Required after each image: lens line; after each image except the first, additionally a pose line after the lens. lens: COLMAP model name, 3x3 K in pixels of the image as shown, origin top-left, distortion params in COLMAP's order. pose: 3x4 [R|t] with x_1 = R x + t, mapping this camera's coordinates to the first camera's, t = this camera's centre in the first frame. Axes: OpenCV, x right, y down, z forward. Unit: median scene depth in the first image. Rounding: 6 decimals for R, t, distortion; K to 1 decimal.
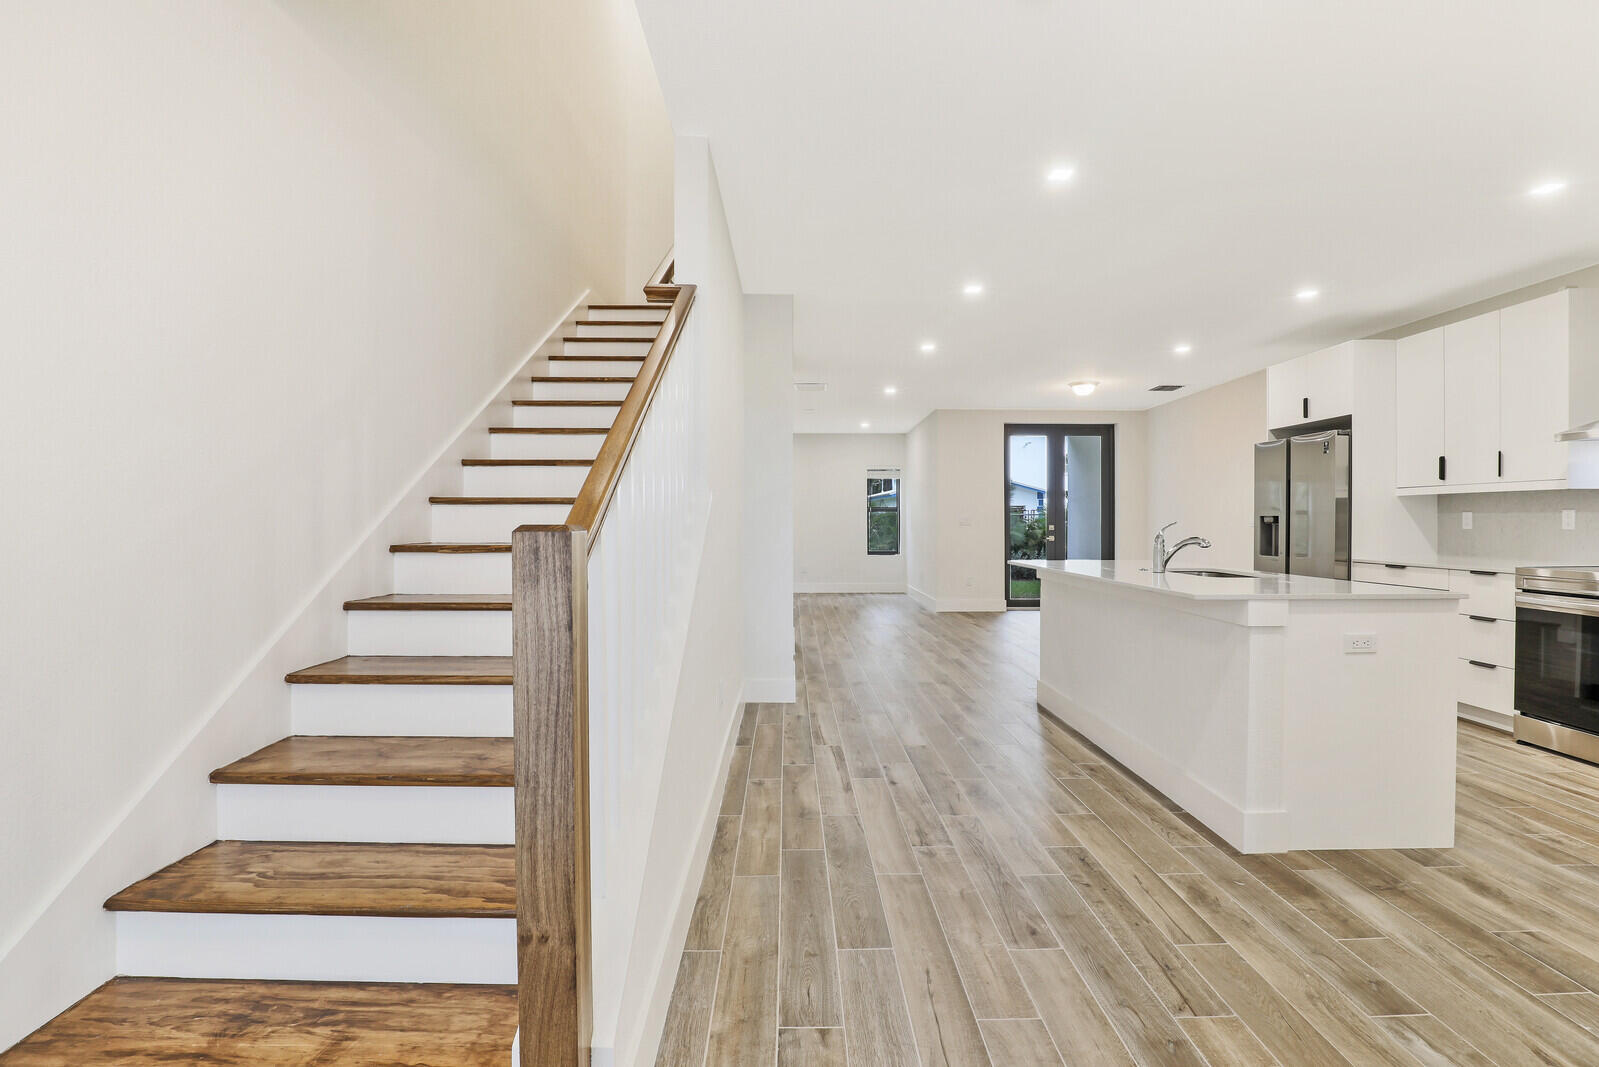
lens RADIAL K [[739.3, 0, 799.5], [0, 739.3, 533.5], [0, 0, 1]] dist [-0.044935, 0.008449]
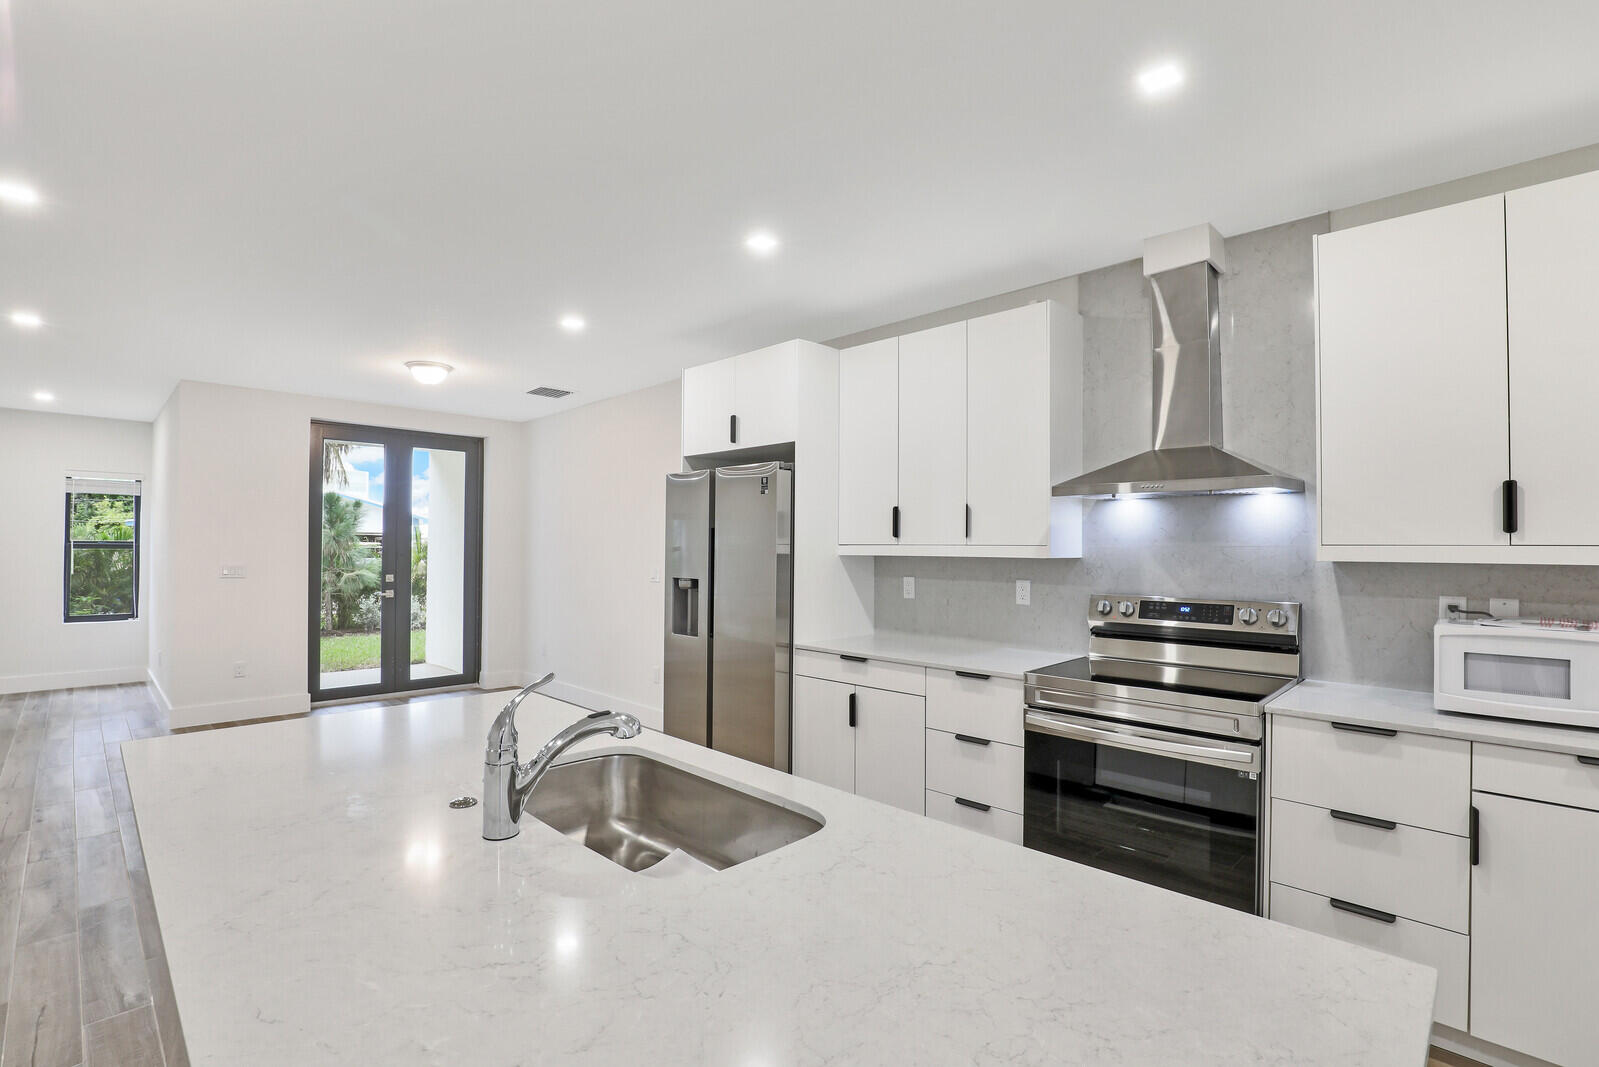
lens RADIAL K [[729.1, 0, 799.5], [0, 729.1, 533.5], [0, 0, 1]] dist [-0.041100, 0.008444]
pose [[0.703109, 0.018242, 0.710848, 0.309702], [0.005357, 0.999507, -0.030948, -0.062492], [-0.711062, 0.025568, 0.702665, 0.591812]]
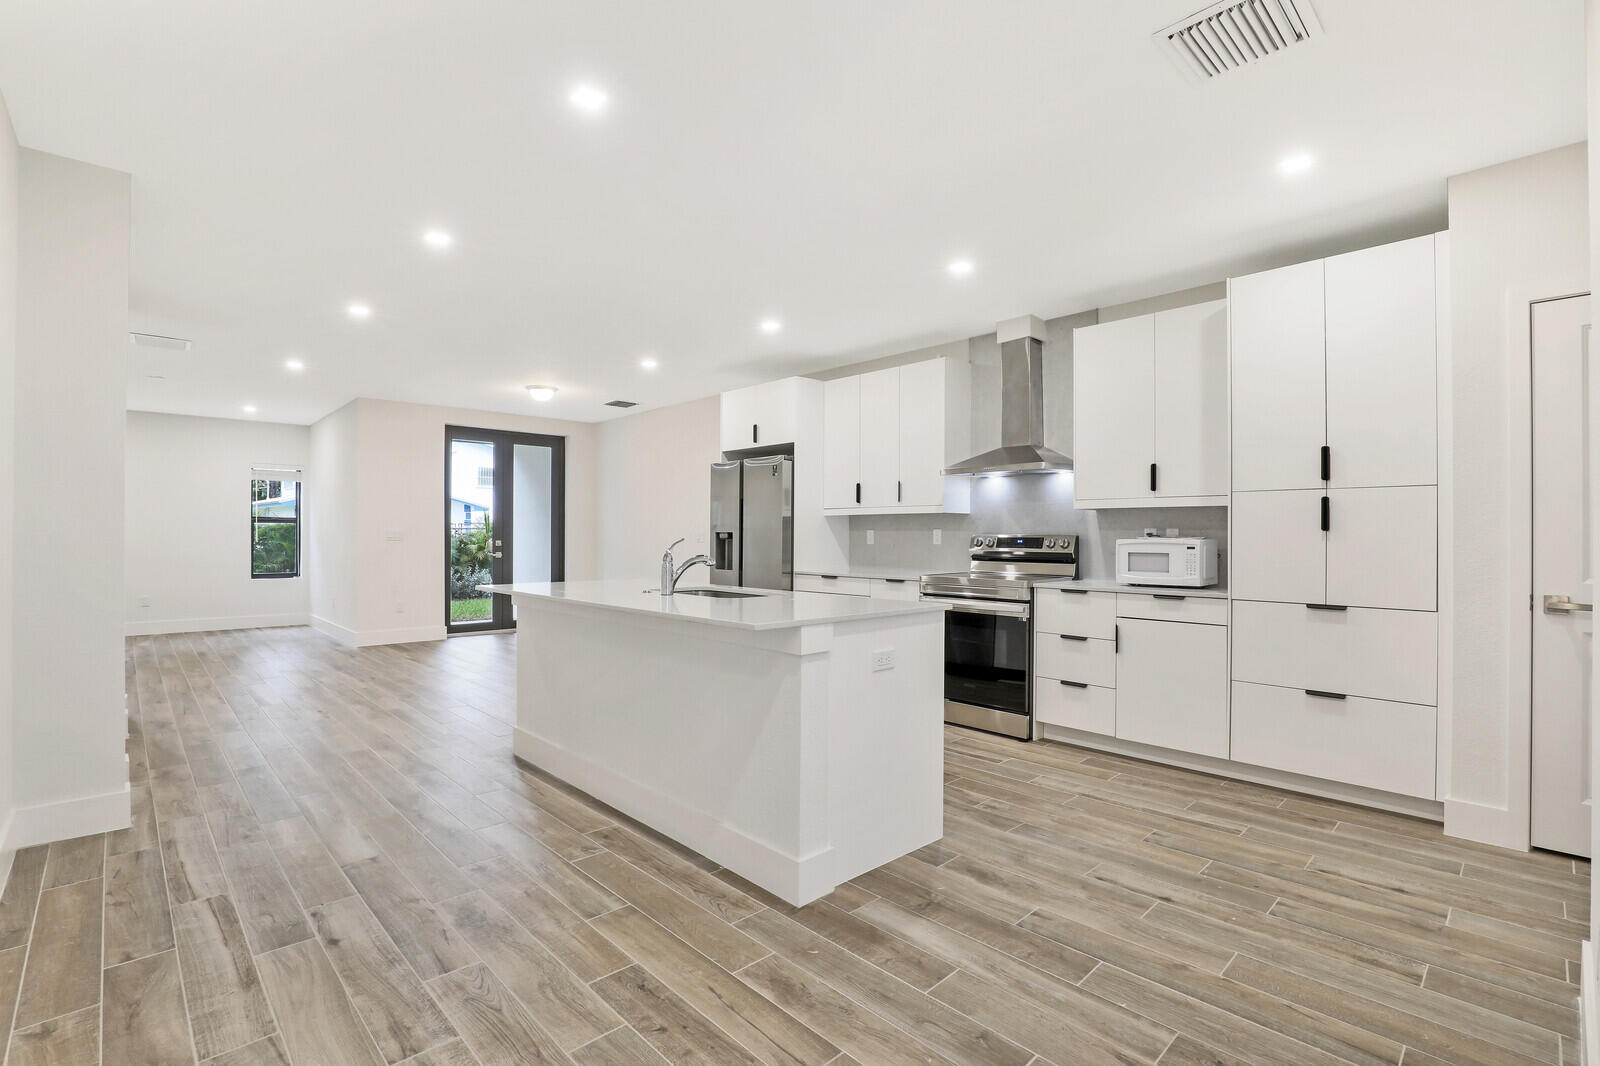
lens RADIAL K [[729.6, 0, 800.0], [0, 729.6, 533.0], [0, 0, 1]] dist [-0.041100, 0.008444]
pose [[0.728883, 0.006845, 0.684604, -0.002687], [0.007088, 0.999821, -0.017543, -0.005001], [-0.684602, 0.017639, 0.728704, 0.205102]]
